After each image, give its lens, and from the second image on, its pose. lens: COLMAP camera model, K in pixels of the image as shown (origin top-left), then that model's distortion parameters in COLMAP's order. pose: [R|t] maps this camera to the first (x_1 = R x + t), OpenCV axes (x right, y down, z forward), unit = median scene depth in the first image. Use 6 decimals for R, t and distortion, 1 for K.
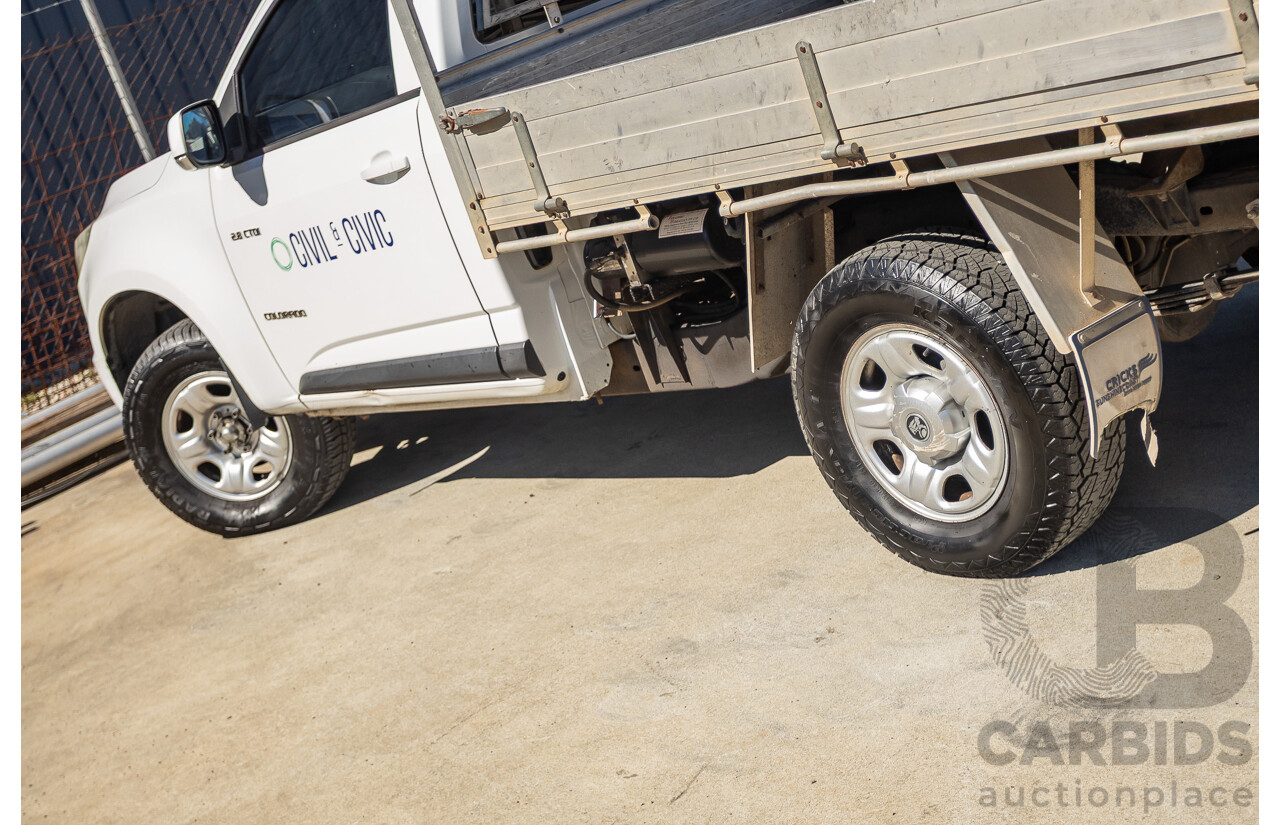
lens RADIAL K [[2134.1, 0, 640.0], [0, 2134.1, 412.5], [0, 0, 1]] dist [-0.036351, 0.104941]
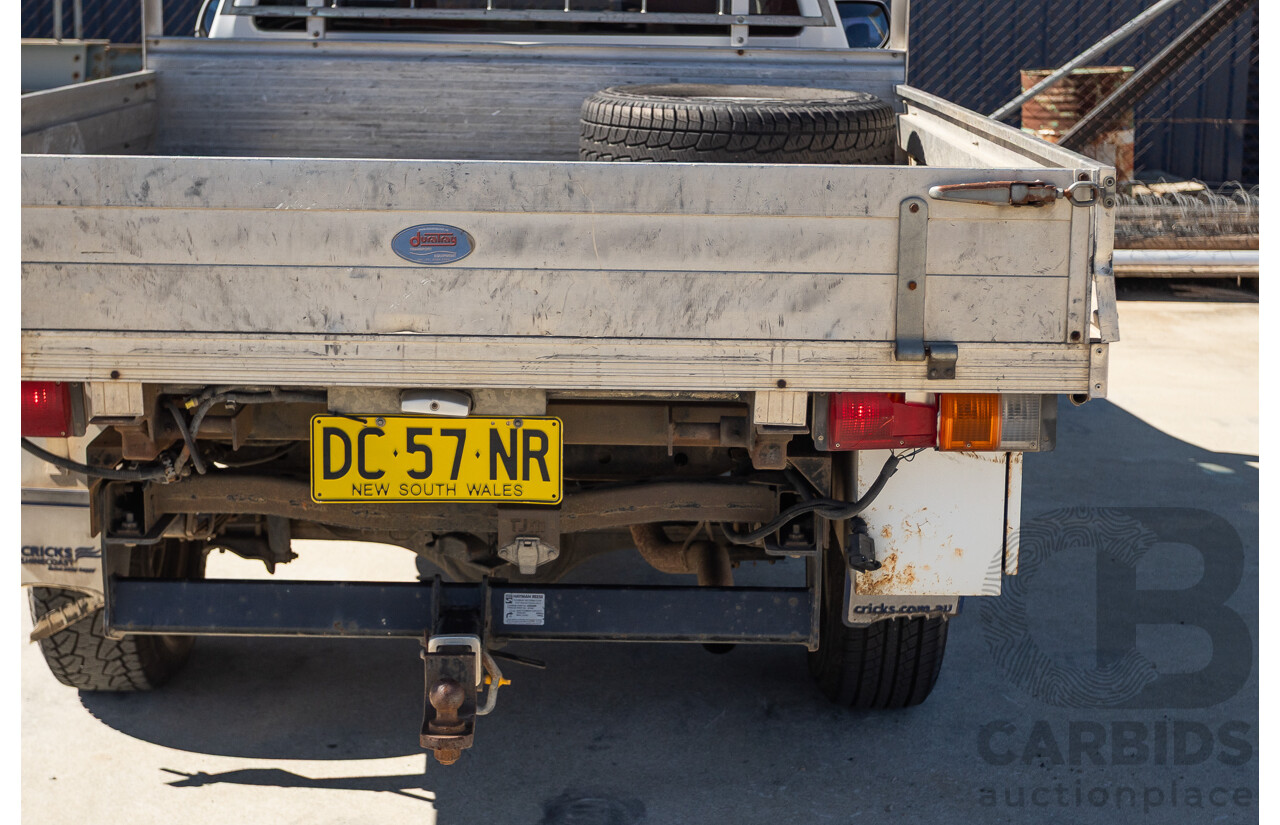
lens RADIAL K [[2134.1, 0, 640.0], [0, 2134.1, 412.5], [0, 0, 1]] dist [-0.036351, 0.104941]
pose [[0.707506, 0.454579, -0.541104, 0.781495], [-0.407133, 0.888021, 0.213688, -0.335414], [0.577649, 0.069116, 0.813354, 0.292635]]
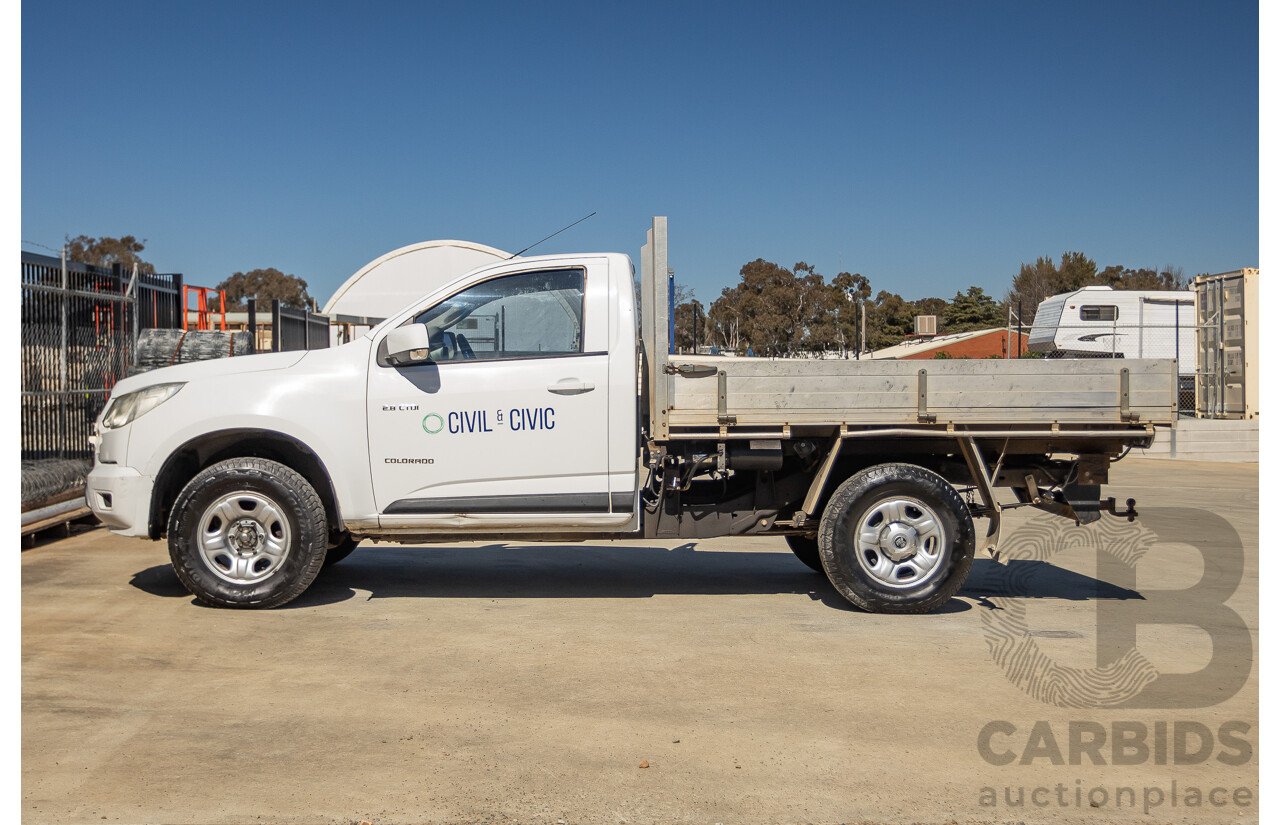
lens RADIAL K [[1643.8, 0, 640.0], [0, 1643.8, 412.5], [0, 0, 1]] dist [-0.007625, -0.004820]
pose [[0.605209, 0.307568, 0.734250, -1.288205], [-0.014204, 0.926374, -0.376338, 0.508821], [-0.795940, 0.217334, 0.565018, 0.161301]]
